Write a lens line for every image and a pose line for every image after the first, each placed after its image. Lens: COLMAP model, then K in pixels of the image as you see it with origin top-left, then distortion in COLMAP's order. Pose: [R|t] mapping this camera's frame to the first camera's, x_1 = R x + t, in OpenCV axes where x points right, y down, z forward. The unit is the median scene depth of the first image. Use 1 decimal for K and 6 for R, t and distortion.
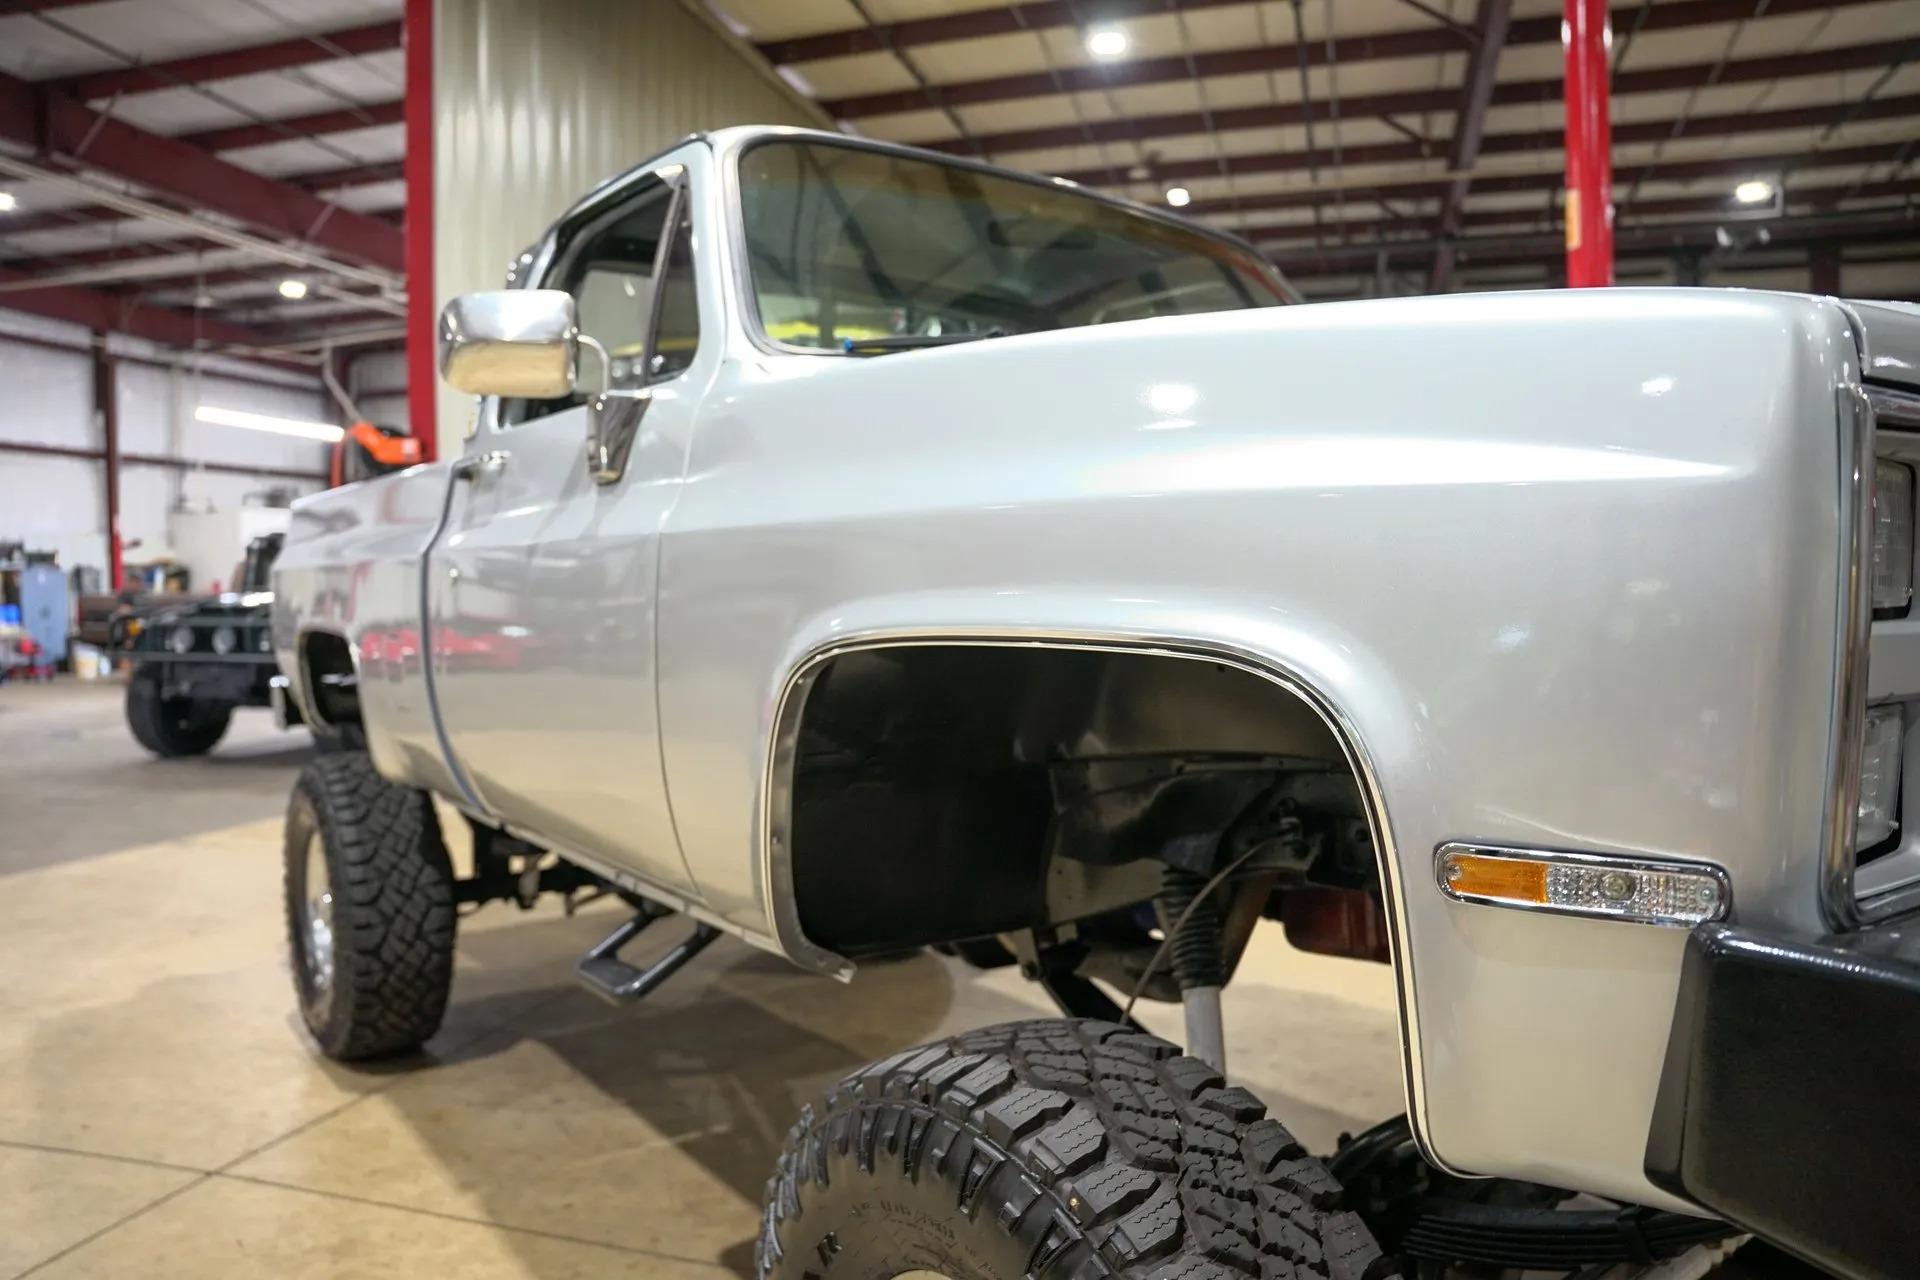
lens RADIAL K [[1315.3, 0, 961.9], [0, 1315.3, 630.6], [0, 0, 1]] dist [-0.142733, 0.116730]
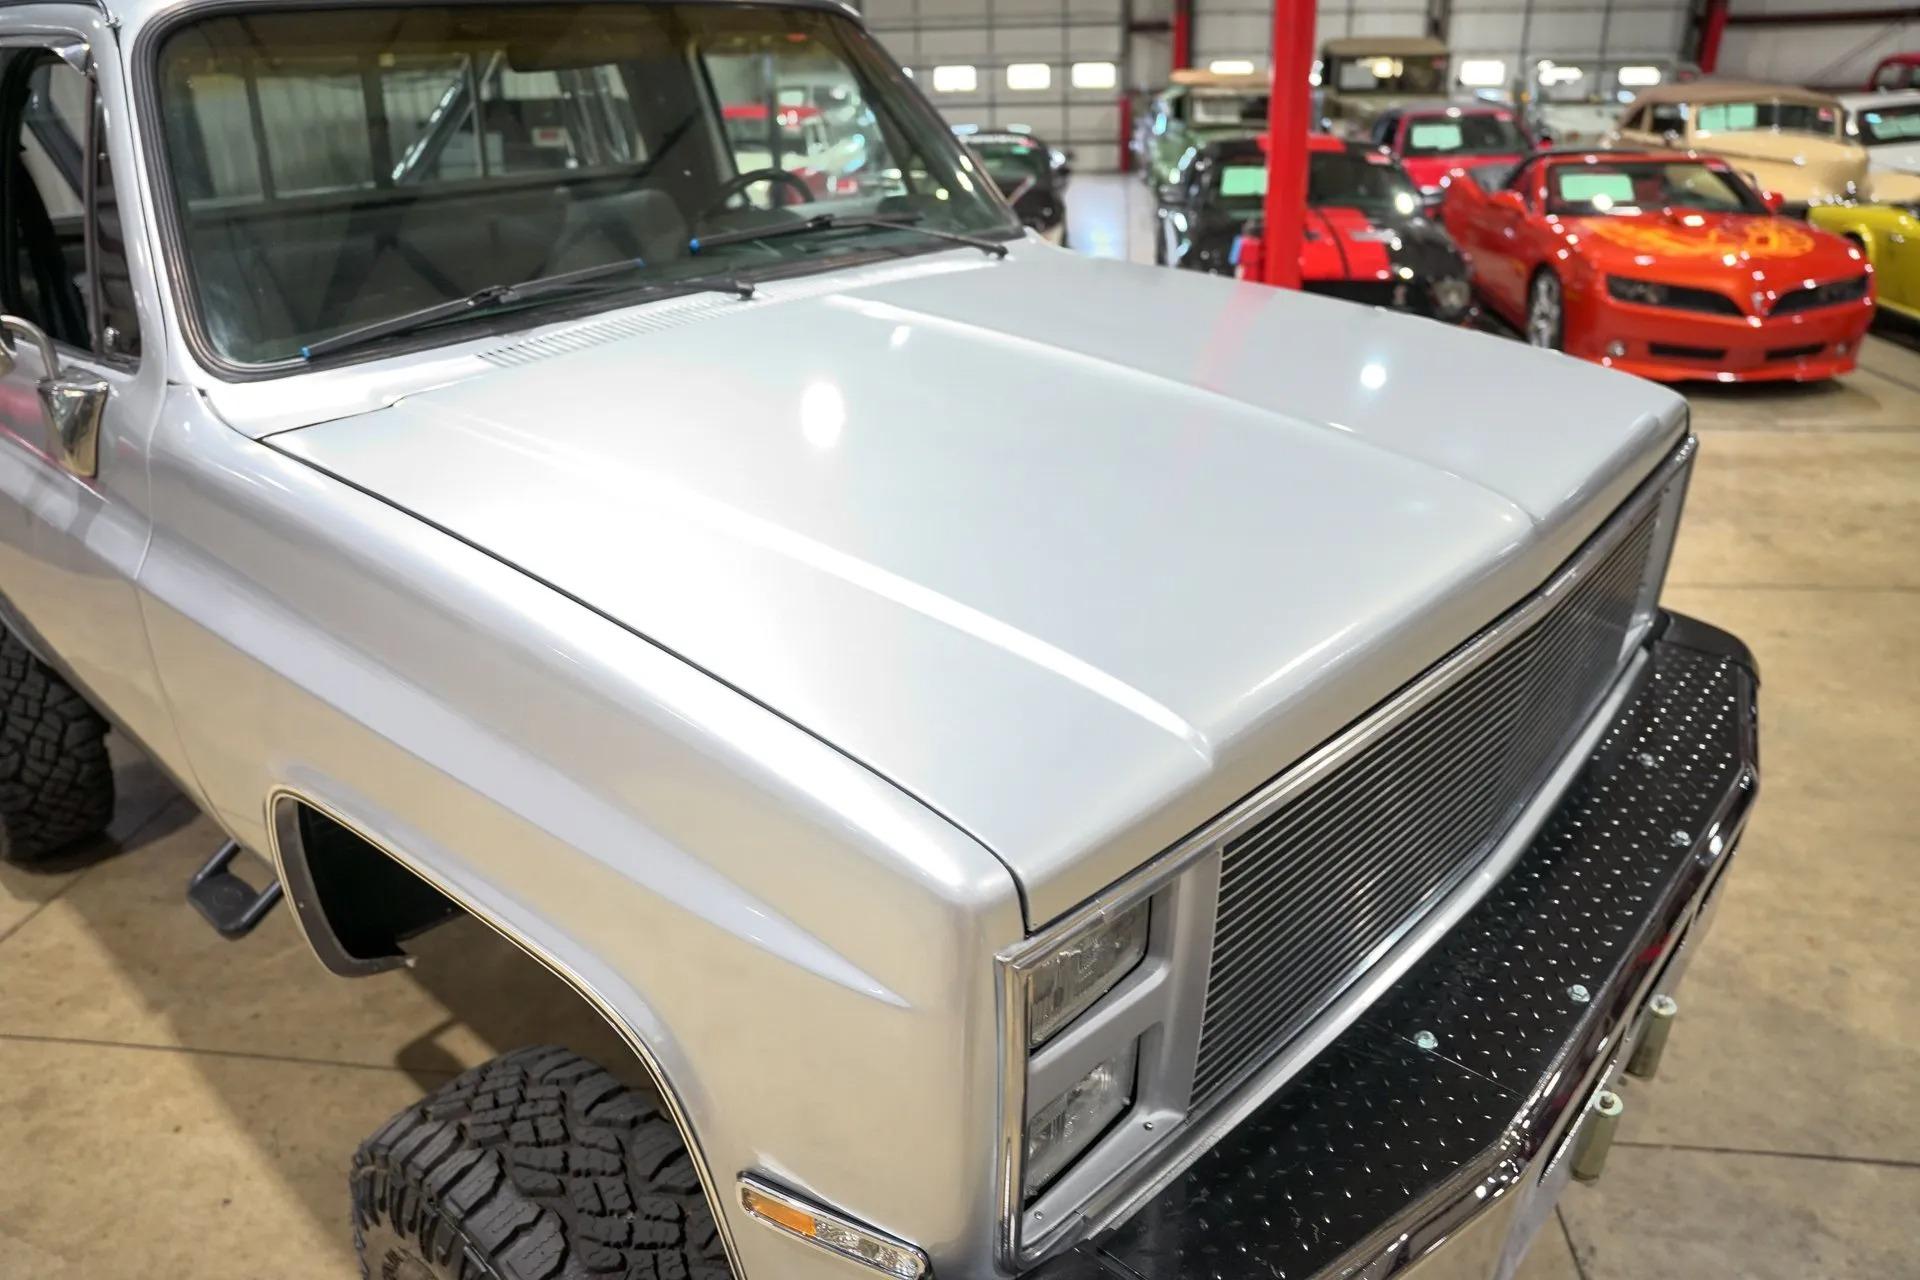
lens RADIAL K [[1315.3, 0, 961.9], [0, 1315.3, 630.6], [0, 0, 1]] dist [-0.142733, 0.116730]
pose [[0.983236, -0.088099, 0.159642, 0.145183], [0.020957, 0.924330, 0.381017, -0.258419], [-0.181129, -0.371284, 0.910681, 0.017929]]
